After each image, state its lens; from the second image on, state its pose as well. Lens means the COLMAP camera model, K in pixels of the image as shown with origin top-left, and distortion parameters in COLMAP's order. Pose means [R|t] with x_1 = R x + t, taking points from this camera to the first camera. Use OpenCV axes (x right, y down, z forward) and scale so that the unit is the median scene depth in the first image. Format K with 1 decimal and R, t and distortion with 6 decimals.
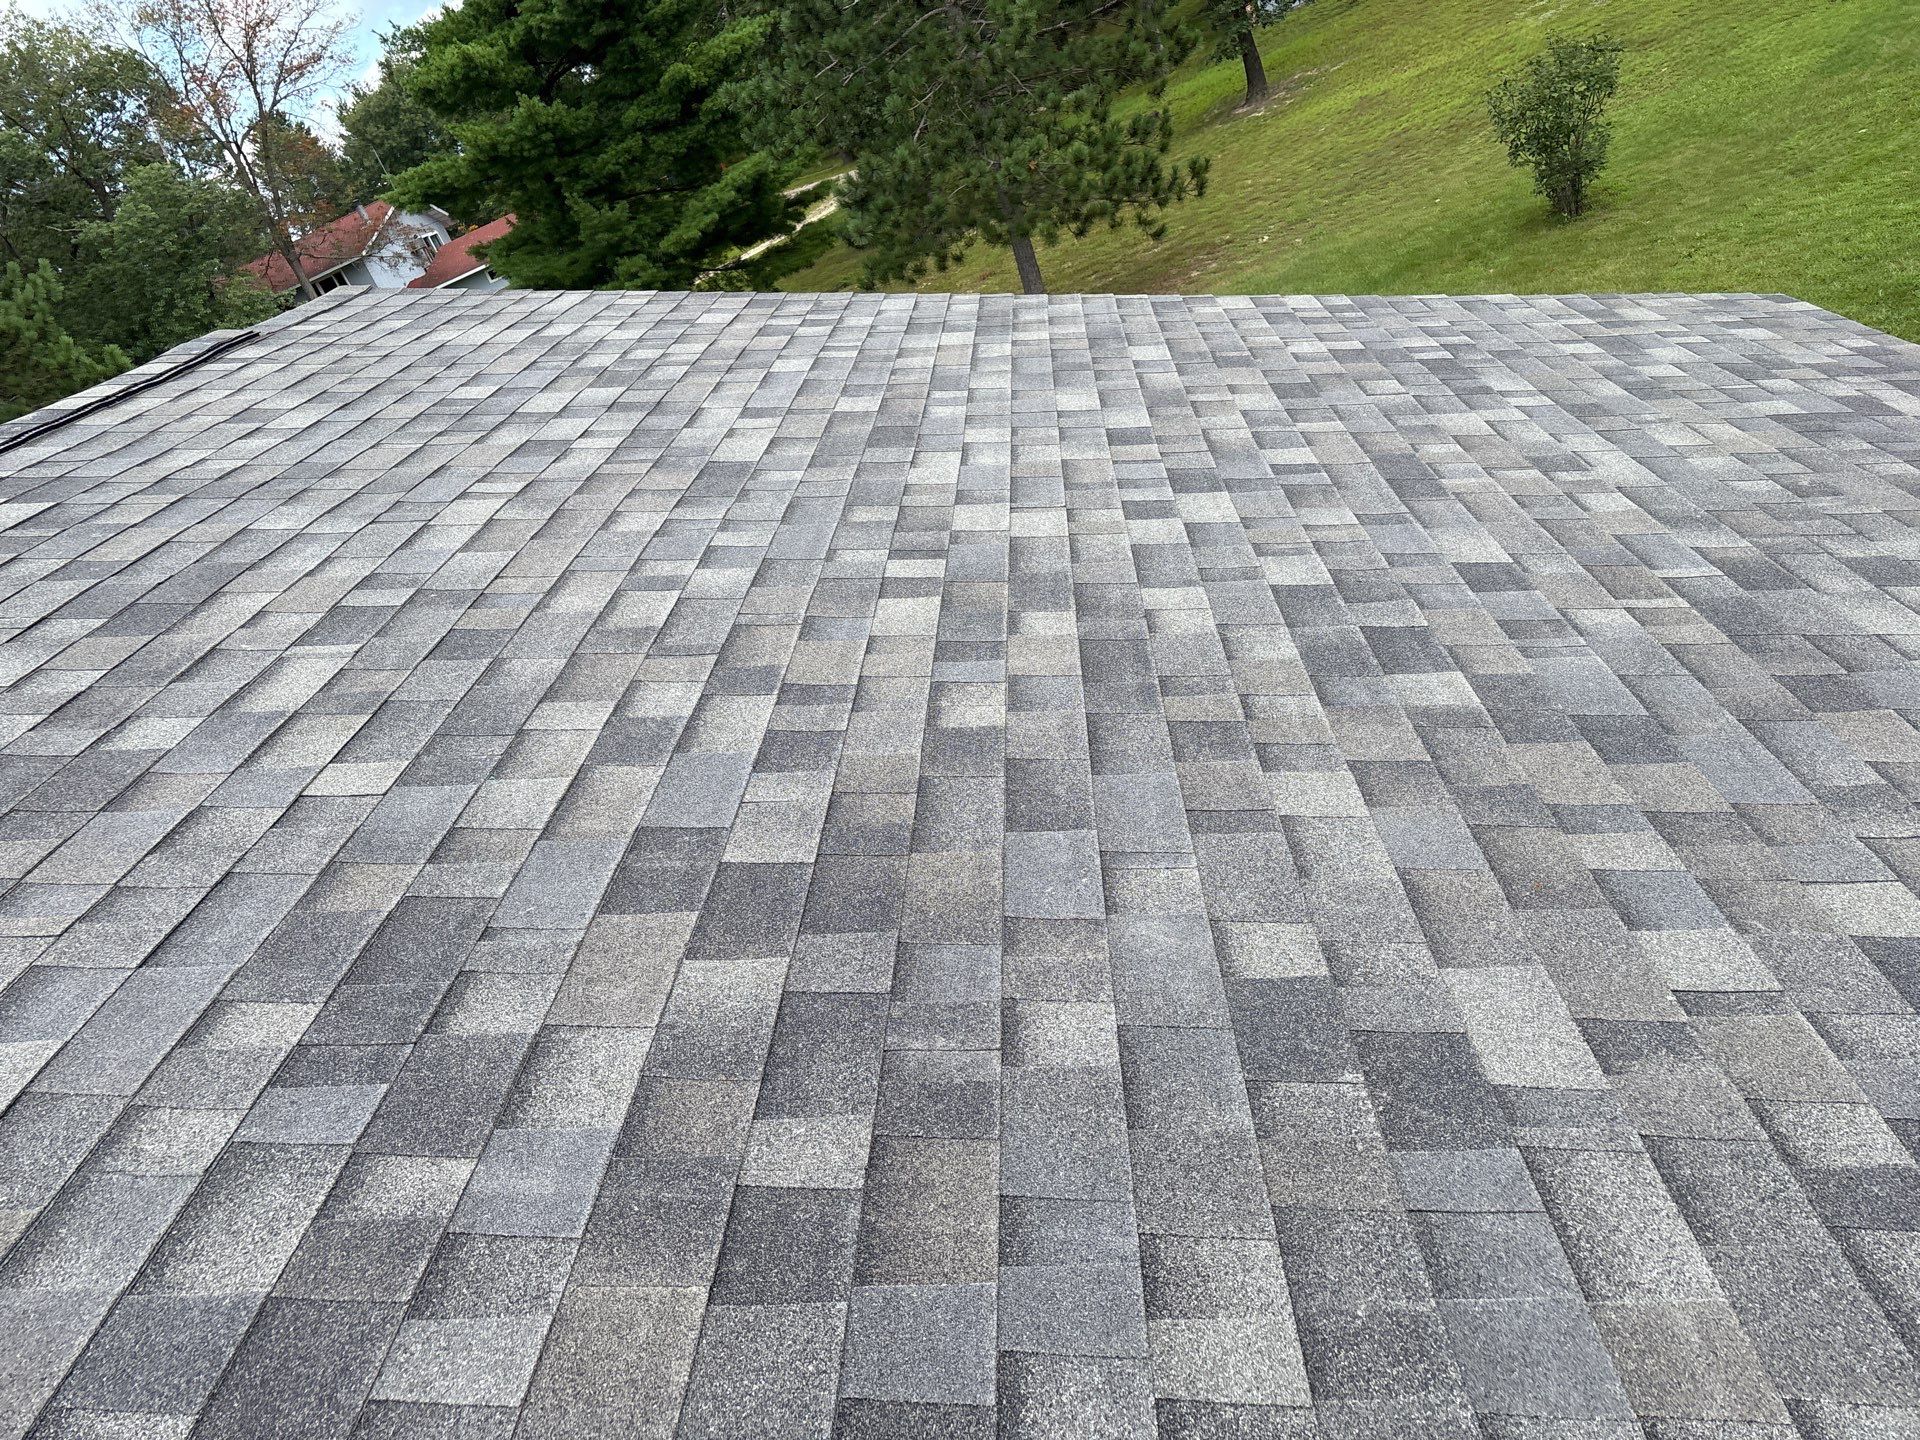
lens RADIAL K [[1470.3, 0, 967.2], [0, 1470.3, 721.7], [0, 0, 1]] dist [0.055911, -0.048868]
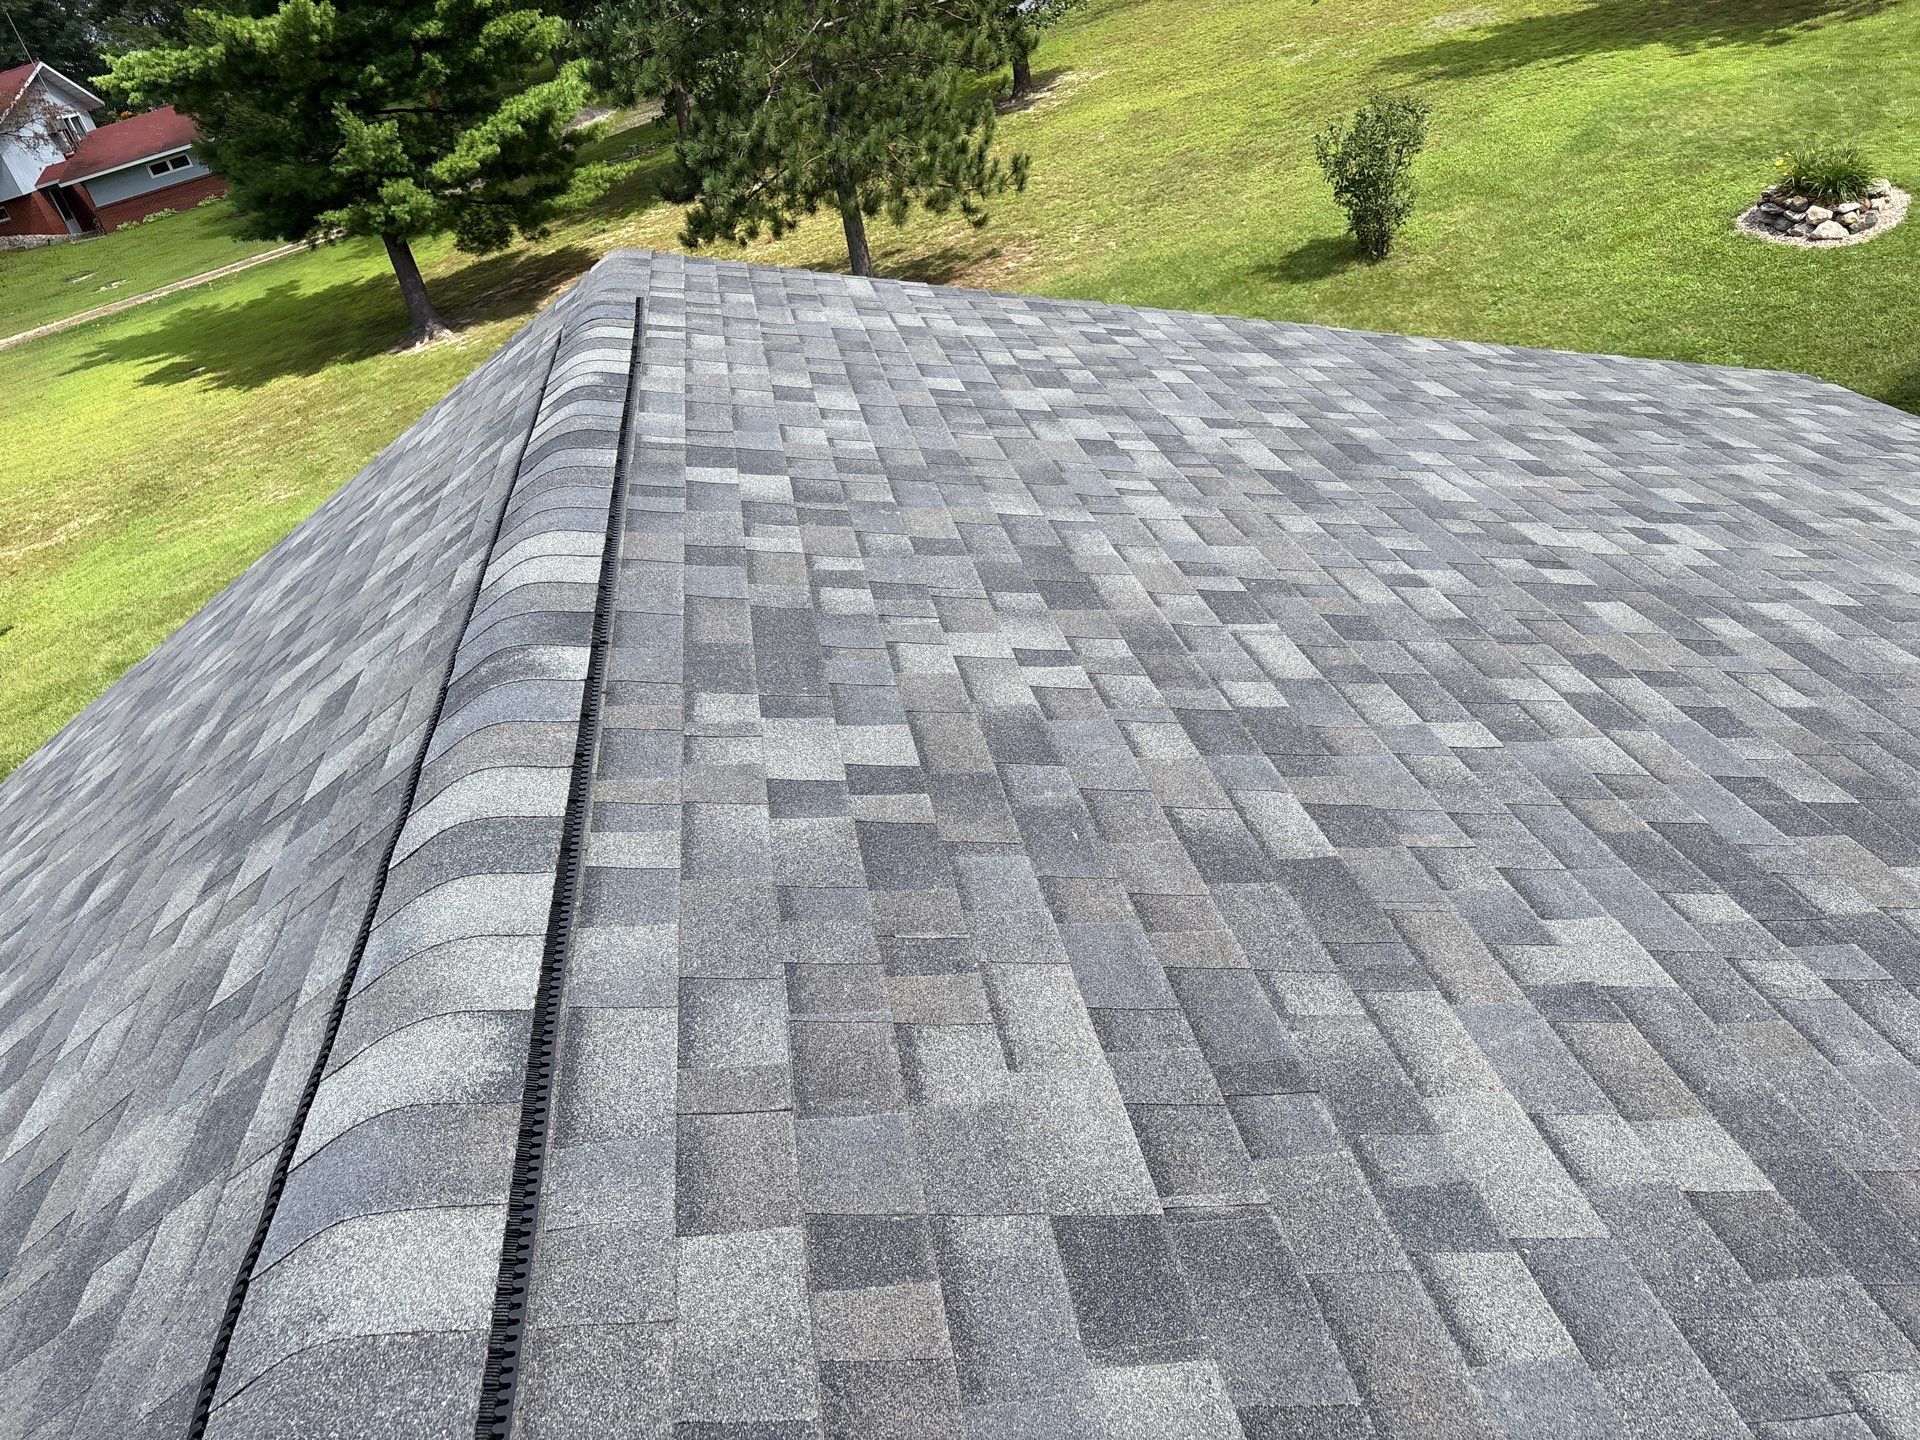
lens RADIAL K [[1470.3, 0, 961.3], [0, 1470.3, 714.7], [0, 0, 1]] dist [0.055911, -0.048868]
pose [[0.969684, 0.026999, 0.242865, -0.168314], [-0.031698, 0.999378, 0.015462, 0.002185], [-0.242296, -0.022691, 0.969937, -0.022682]]
